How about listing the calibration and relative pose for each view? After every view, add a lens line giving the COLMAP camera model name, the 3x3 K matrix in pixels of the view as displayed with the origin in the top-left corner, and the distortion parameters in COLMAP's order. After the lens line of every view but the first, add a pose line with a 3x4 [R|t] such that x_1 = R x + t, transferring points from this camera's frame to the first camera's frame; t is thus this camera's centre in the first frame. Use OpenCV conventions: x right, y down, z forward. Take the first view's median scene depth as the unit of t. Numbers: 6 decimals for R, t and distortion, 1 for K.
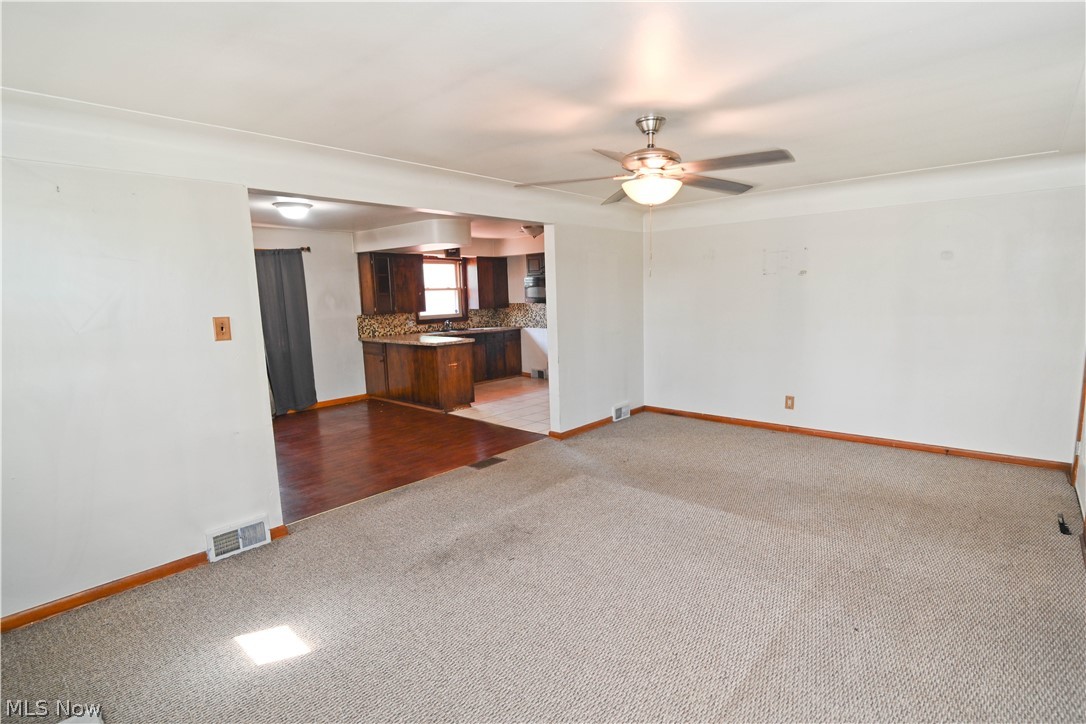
lens RADIAL K [[535.1, 0, 559.3], [0, 535.1, 366.3], [0, 0, 1]] dist [-0.001598, -0.000283]
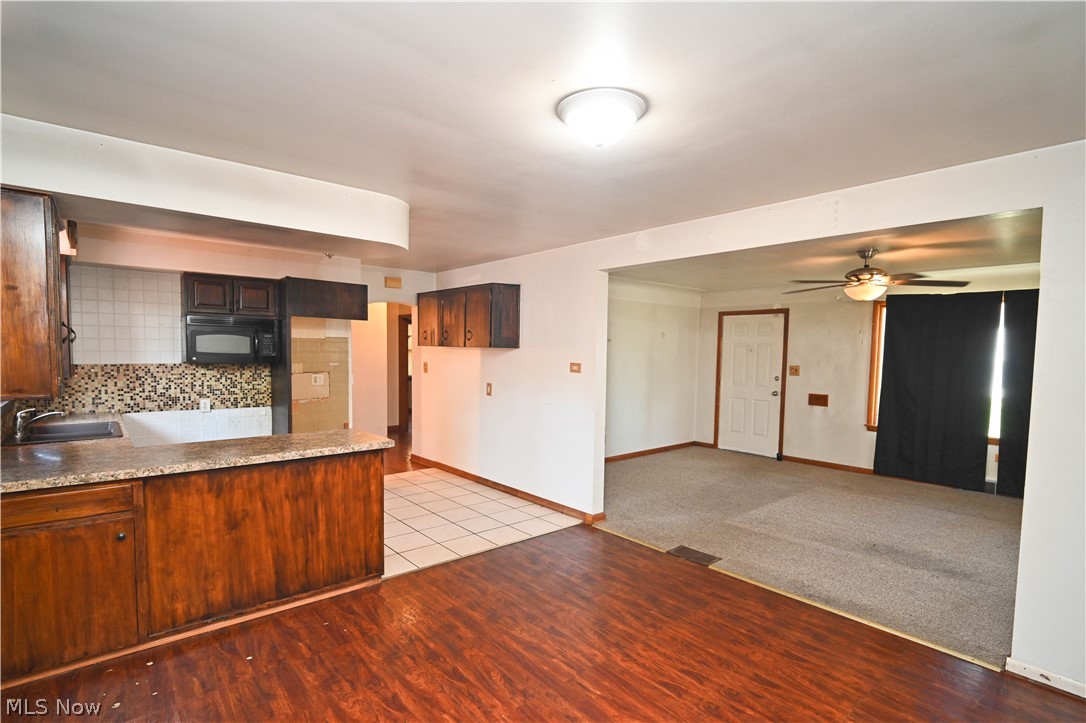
lens RADIAL K [[526.8, 0, 532.1], [0, 526.8, 381.5], [0, 0, 1]] dist [-0.003795, -0.000699]
pose [[0.151033, -0.030186, 0.988068, -0.571926], [0.120470, 0.992646, 0.011912, -0.072724], [-0.981161, 0.117233, 0.153559, 0.647579]]
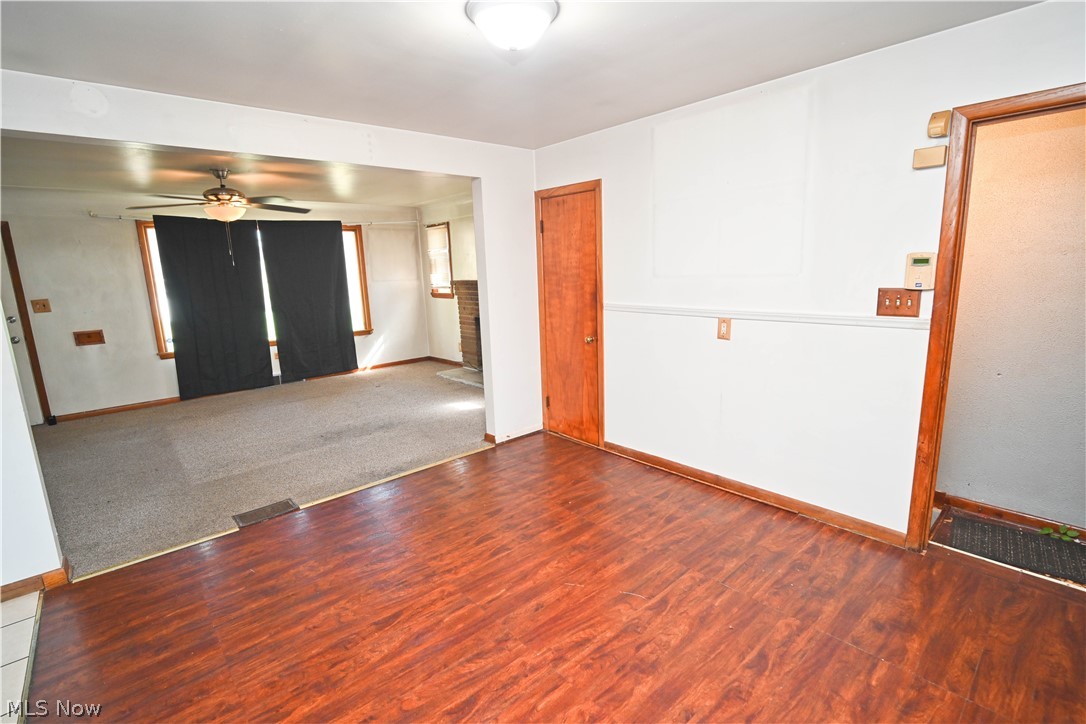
lens RADIAL K [[503.1, 0, 546.9], [0, 503.1, 364.1], [0, 0, 1]] dist [-0.007454, -0.001280]
pose [[-0.991008, 0.038126, 0.128259, -0.356480], [0.078325, 0.942454, 0.325032, -0.114304], [-0.108486, 0.332155, -0.936965, 0.903595]]
